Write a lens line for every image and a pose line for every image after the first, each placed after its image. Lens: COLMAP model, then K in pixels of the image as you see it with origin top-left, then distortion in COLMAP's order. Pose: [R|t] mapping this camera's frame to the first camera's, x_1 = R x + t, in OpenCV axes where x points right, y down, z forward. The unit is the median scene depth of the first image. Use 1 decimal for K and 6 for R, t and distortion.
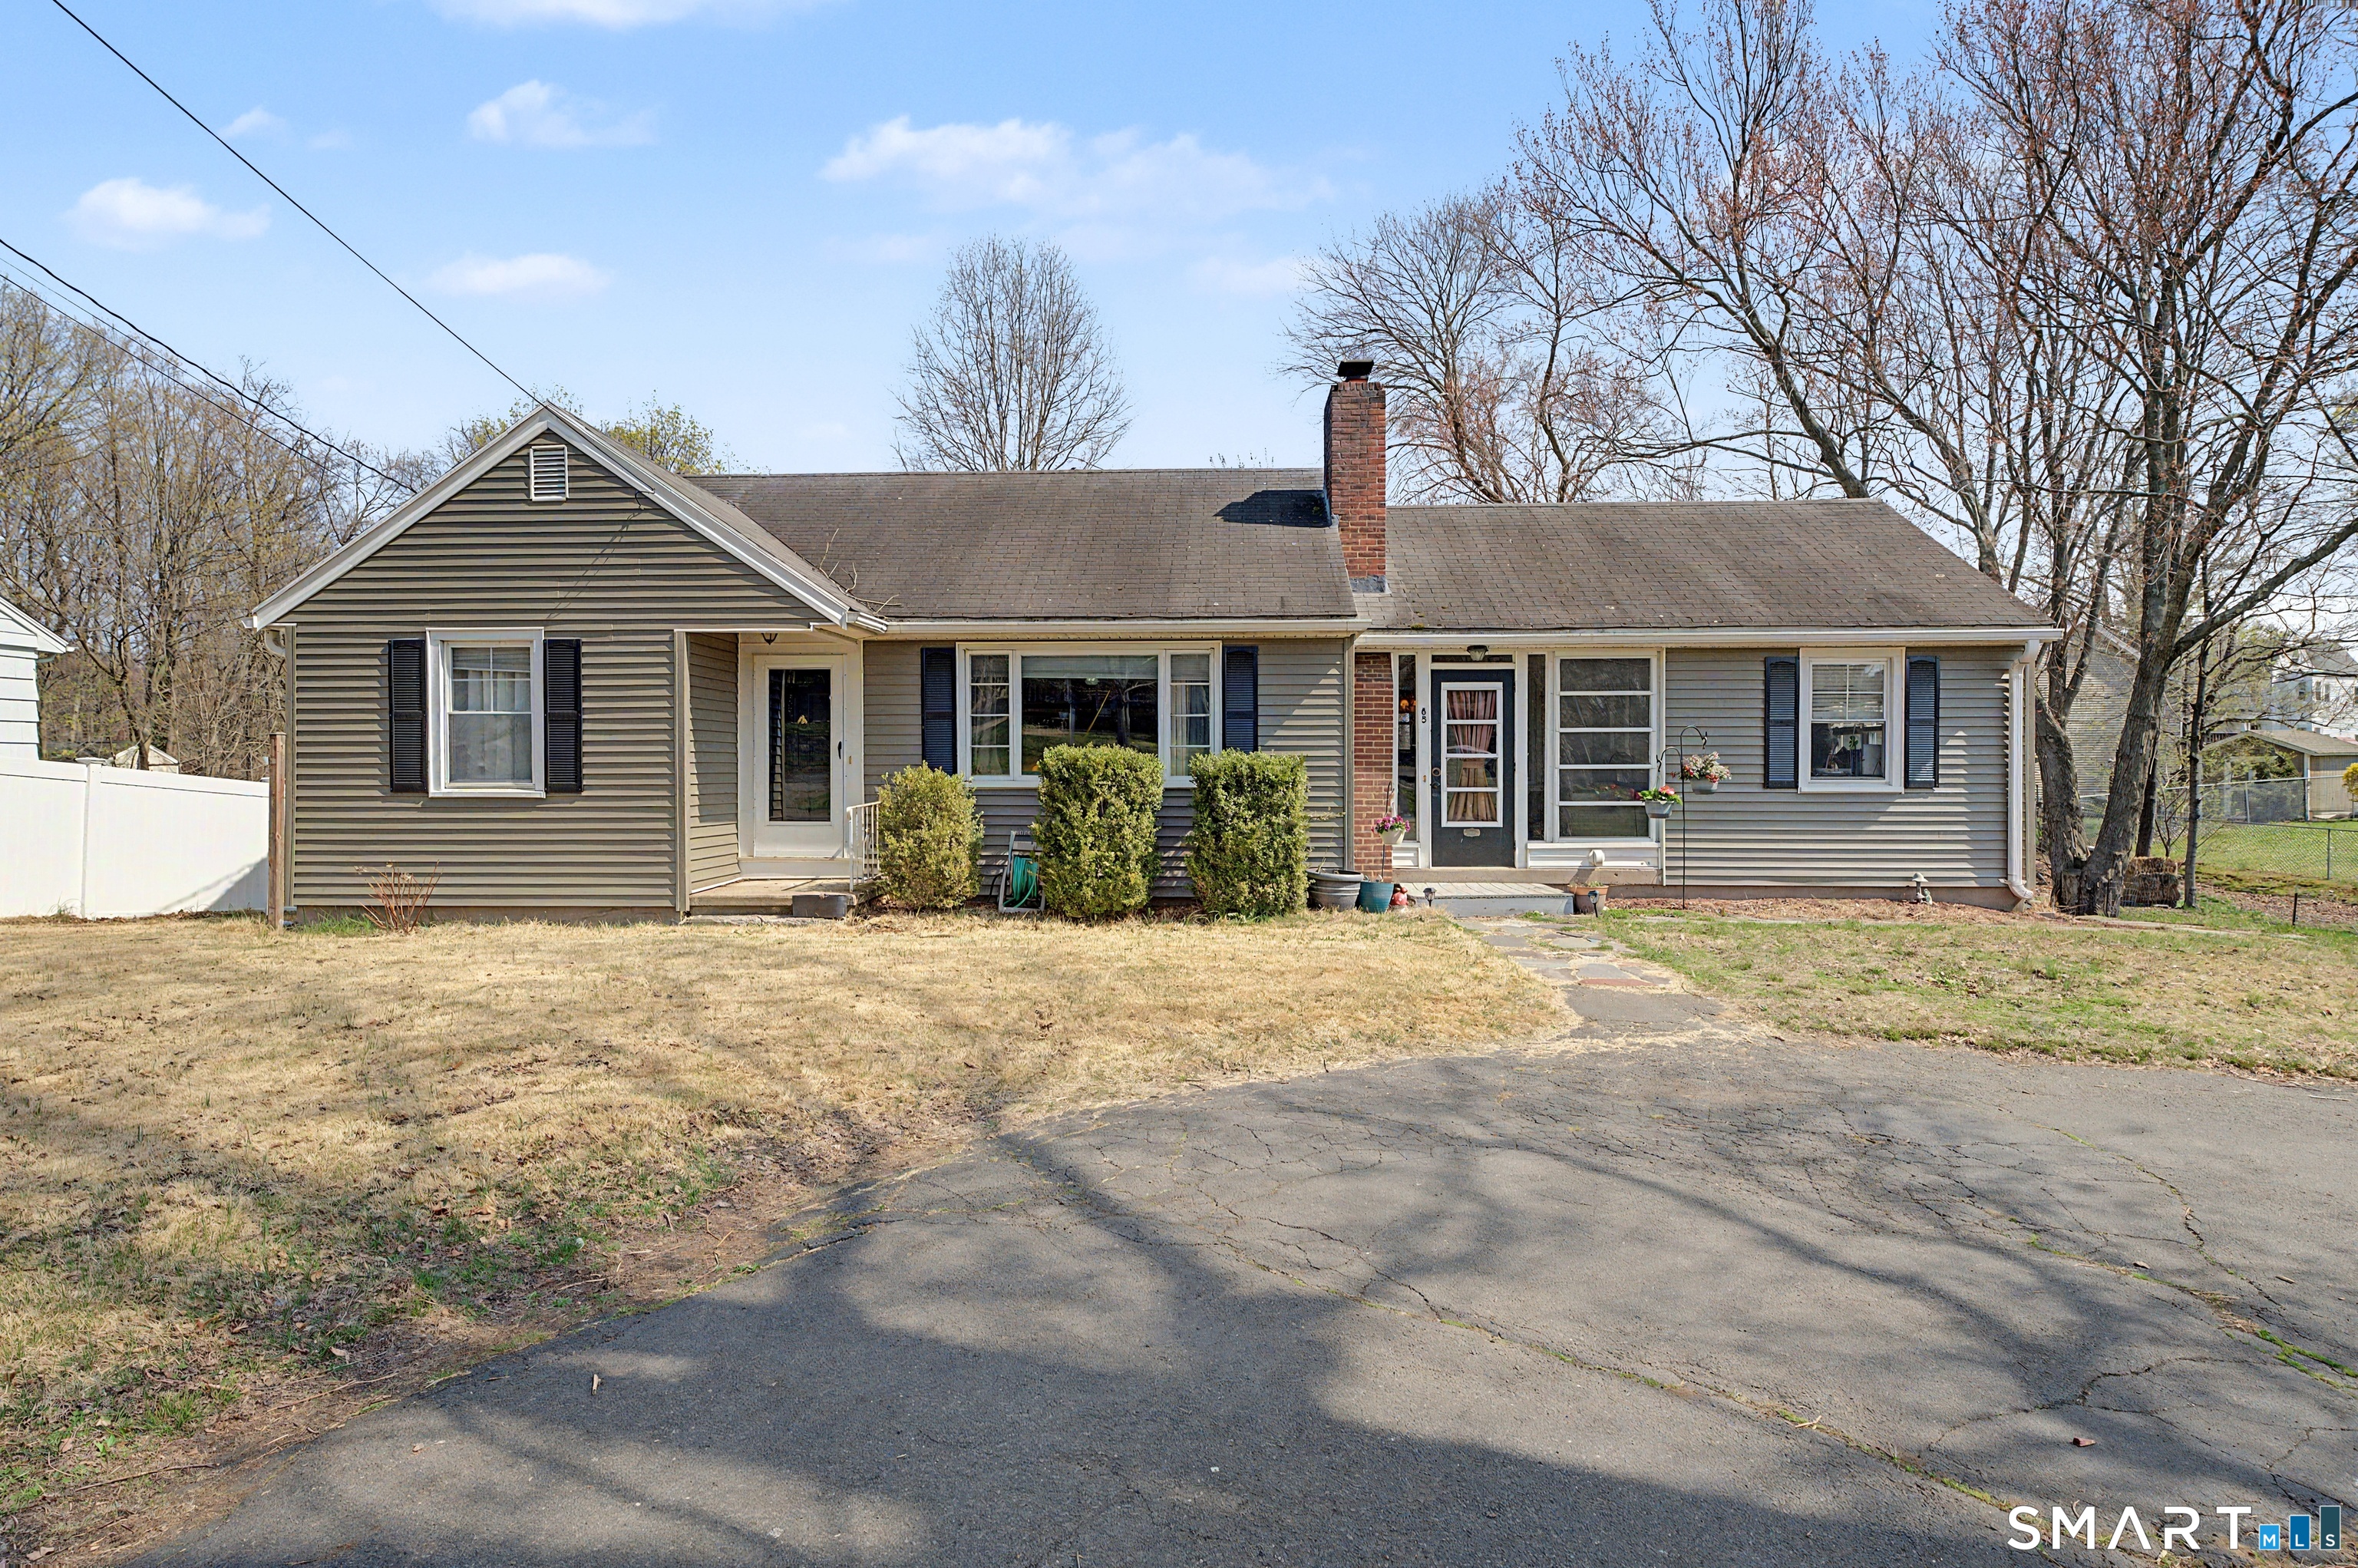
lens RADIAL K [[1129.2, 0, 1164.7], [0, 1129.2, 787.3], [0, 0, 1]] dist [-0.008662, 0.000343]
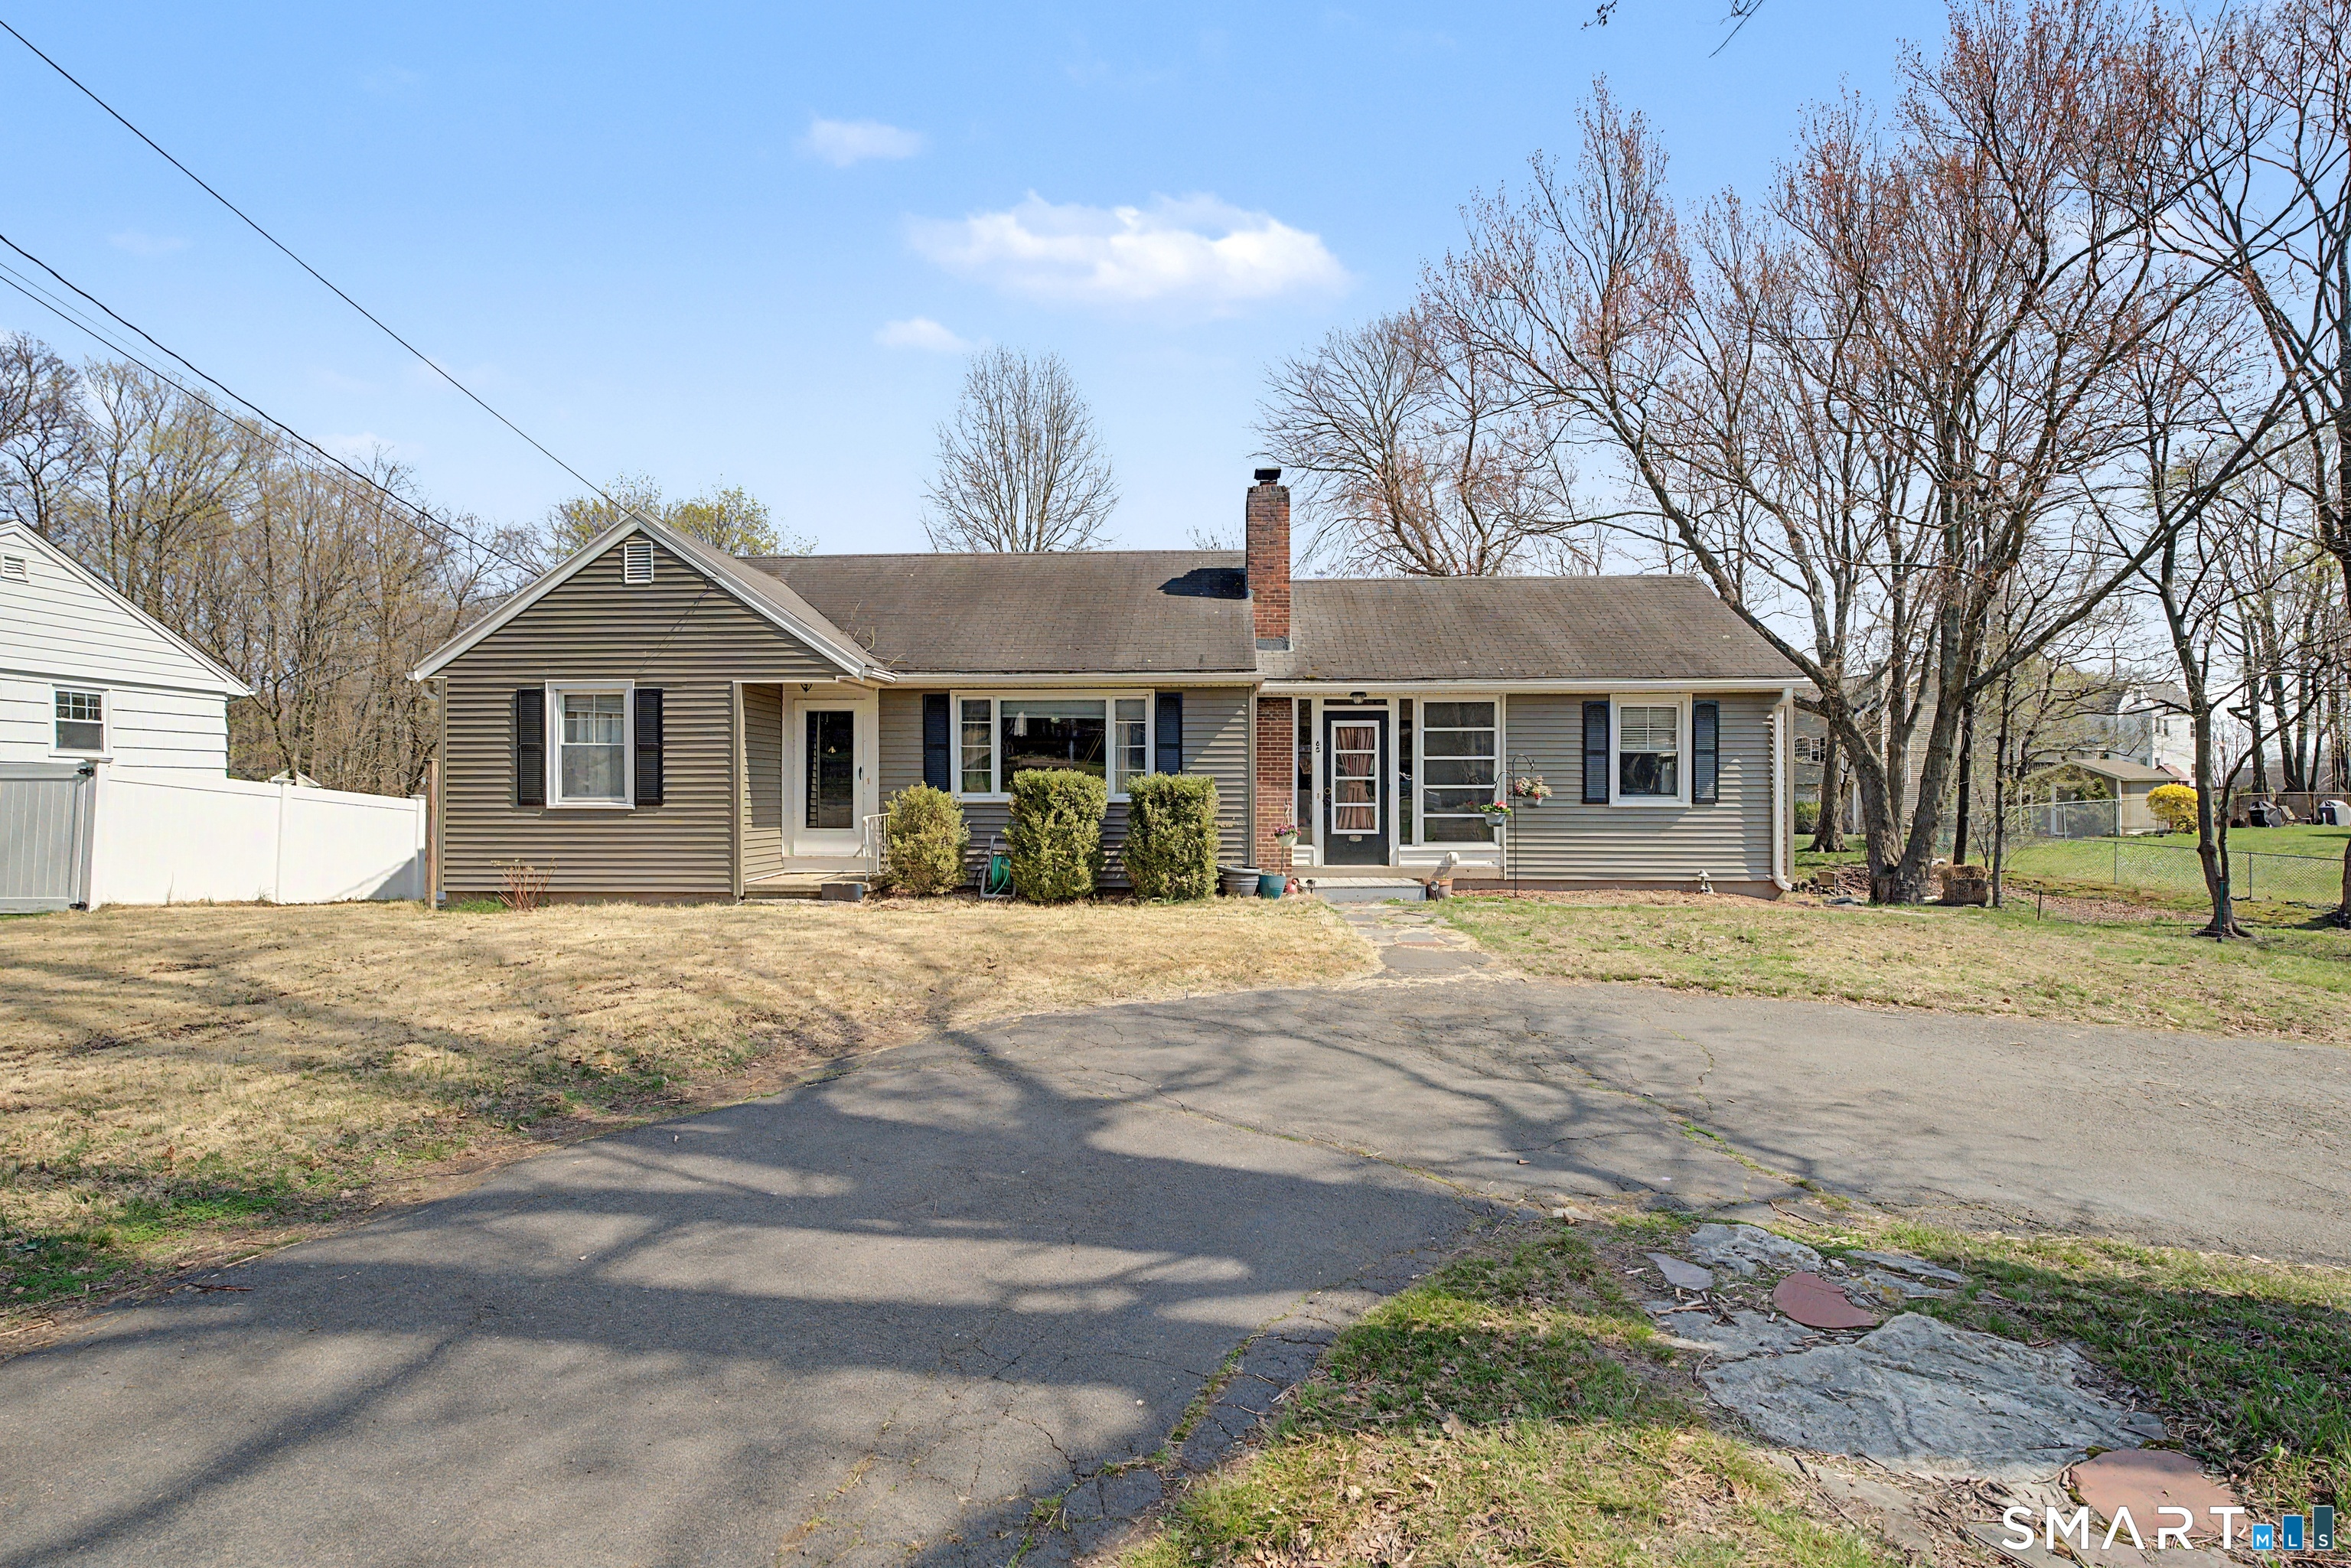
lens RADIAL K [[1044.9, 0, 1184.2], [0, 1044.9, 804.5], [0, 0, 1]] dist [-0.015493, 0.003914]
pose [[0.999972, 0.000875, -0.007376, 0.088971], [-0.000931, 0.999970, -0.007669, 0.011359], [0.007370, 0.007676, 0.999943, -0.185843]]
